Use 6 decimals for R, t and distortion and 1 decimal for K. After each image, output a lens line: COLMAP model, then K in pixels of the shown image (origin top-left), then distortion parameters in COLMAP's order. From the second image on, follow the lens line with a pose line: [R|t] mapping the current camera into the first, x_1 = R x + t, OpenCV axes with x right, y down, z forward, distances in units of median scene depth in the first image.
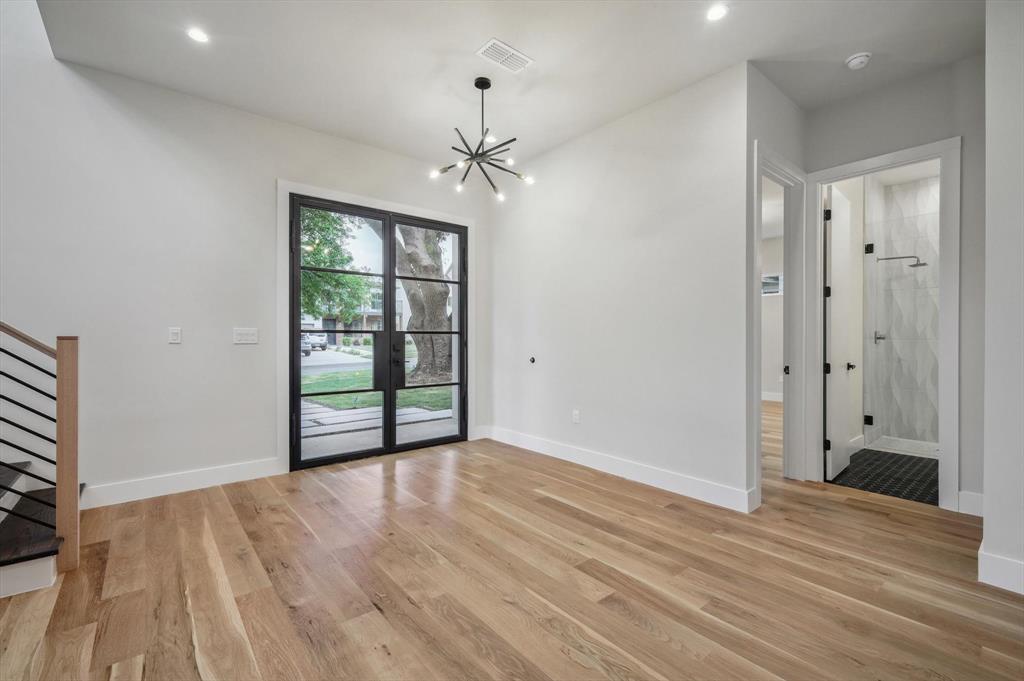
lens RADIAL K [[445.2, 0, 513.3], [0, 445.2, 337.0], [0, 0, 1]] dist [0.000241, 0.000217]
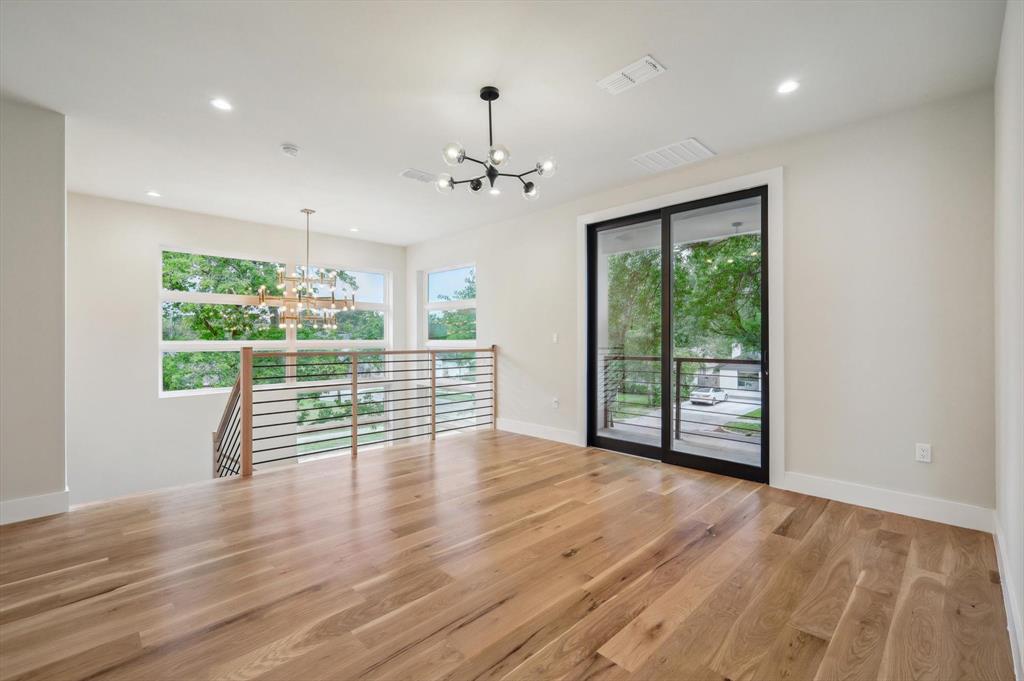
lens RADIAL K [[445.2, 0, 513.3], [0, 445.2, 337.0], [0, 0, 1]] dist [0.000241, 0.000217]
pose [[0.076530, 0.005360, -0.997053, 0.716213], [-0.002339, 0.999984, 0.005196, -0.006295], [0.997065, 0.001934, 0.076541, 0.668705]]
